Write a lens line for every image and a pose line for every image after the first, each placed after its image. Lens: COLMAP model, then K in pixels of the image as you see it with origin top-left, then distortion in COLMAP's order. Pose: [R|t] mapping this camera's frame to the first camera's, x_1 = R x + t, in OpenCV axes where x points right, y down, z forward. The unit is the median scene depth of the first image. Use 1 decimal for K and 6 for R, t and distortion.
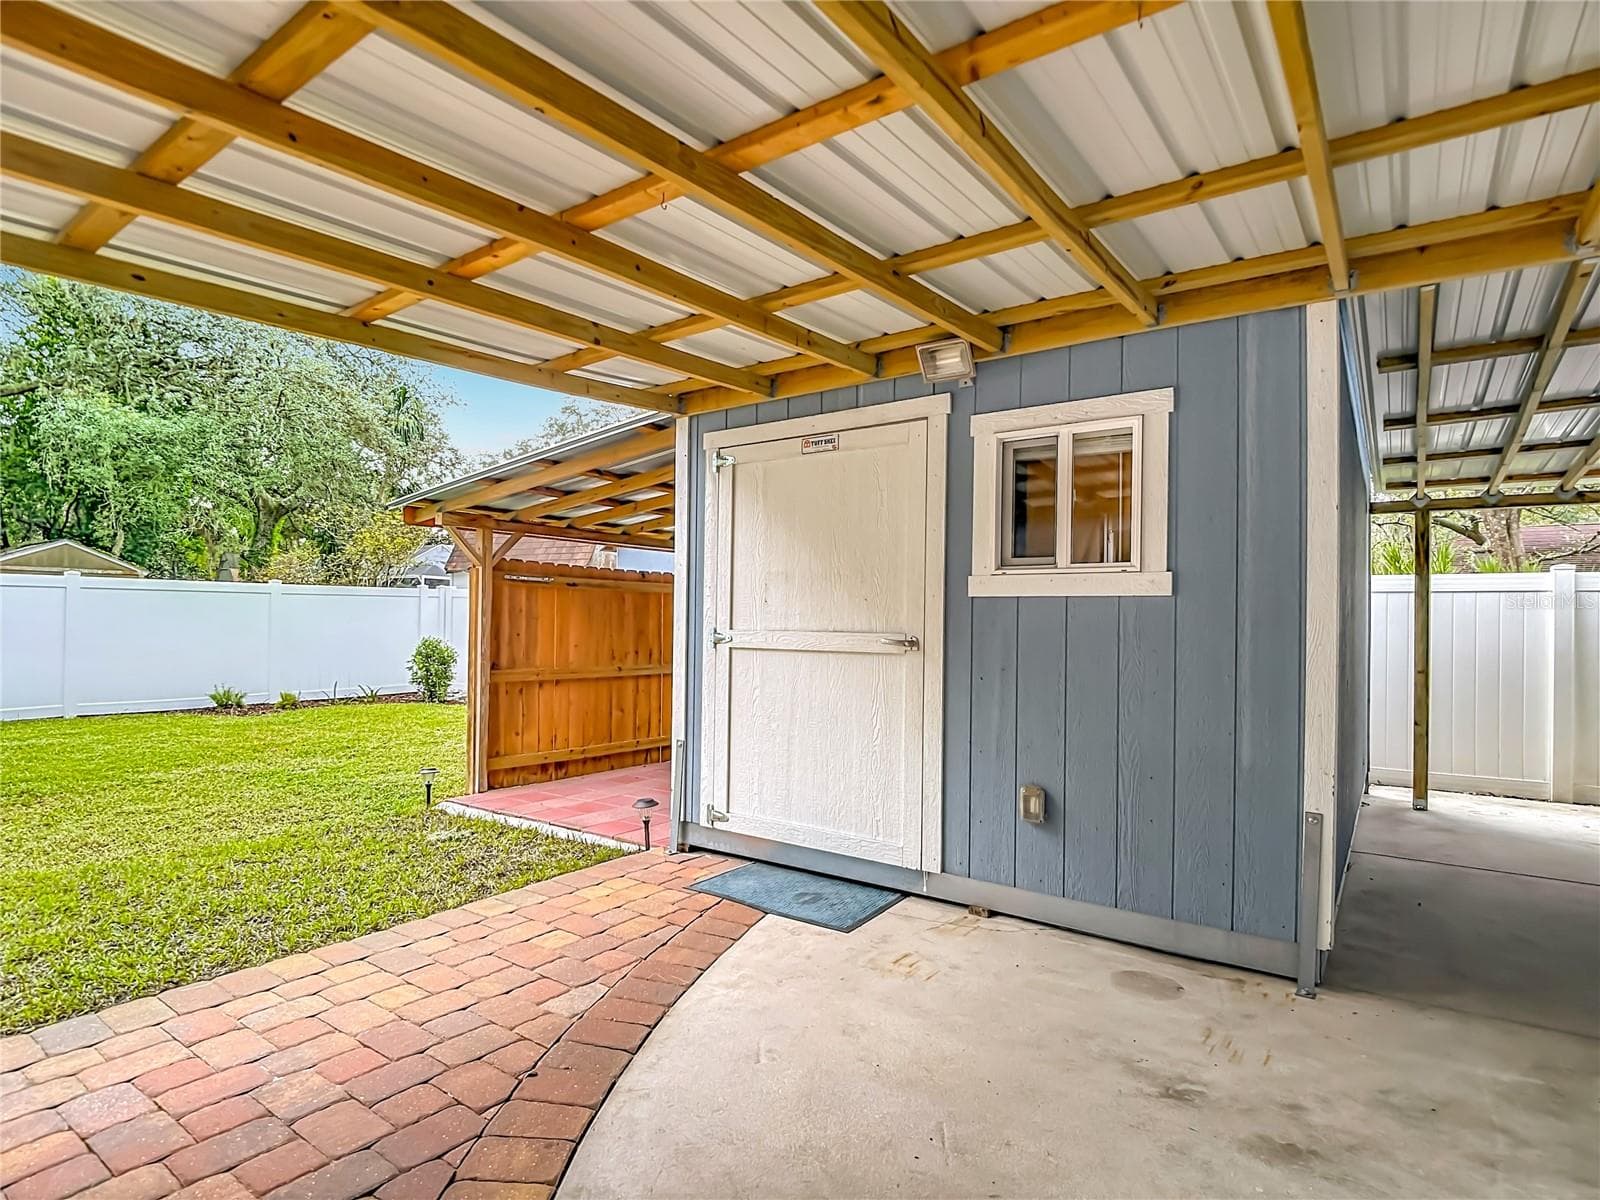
lens RADIAL K [[854.5, 0, 800.2], [0, 854.5, 611.7], [0, 0, 1]] dist [-0.003313, -0.000698]
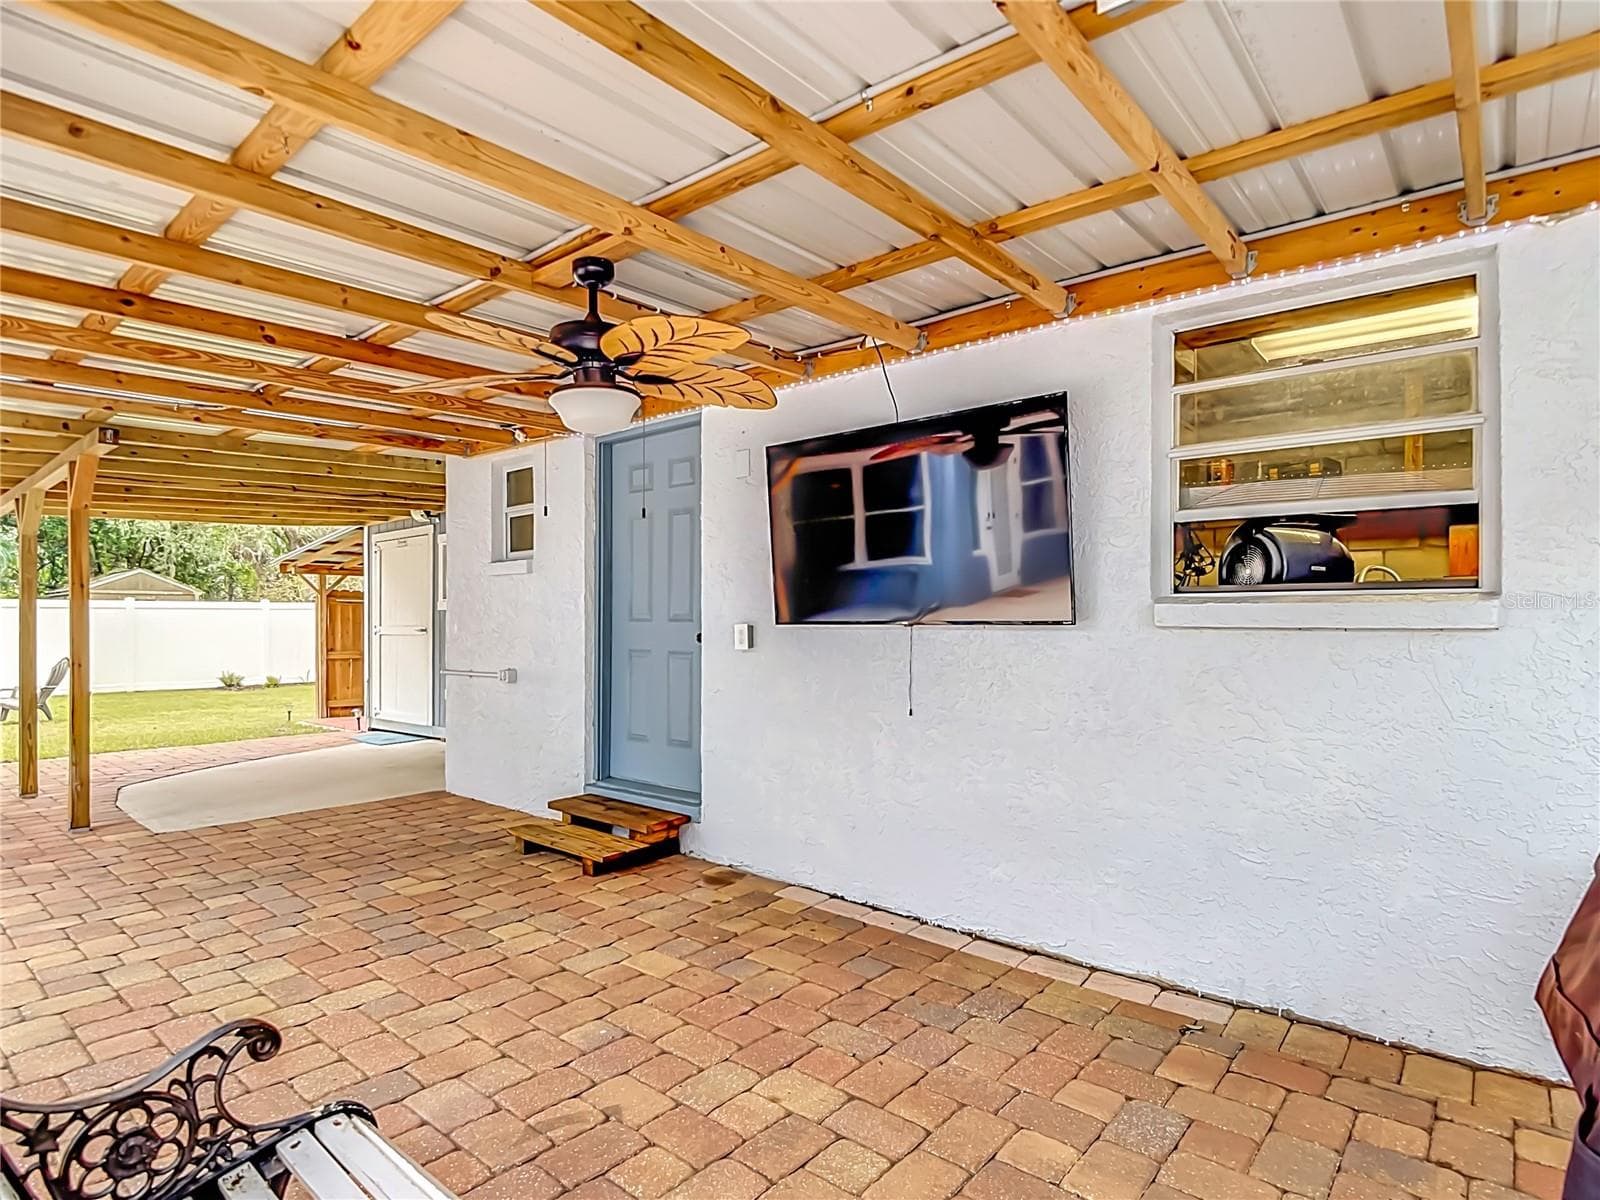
lens RADIAL K [[885.8, 0, 798.4], [0, 885.8, 636.0], [0, 0, 1]] dist [0.001109, 0.000452]
pose [[0.995262, -0.016069, -0.095897, 1.220803], [0.018710, 0.999468, 0.026710, 0.004479], [0.095417, -0.028378, 0.995033, -1.163917]]
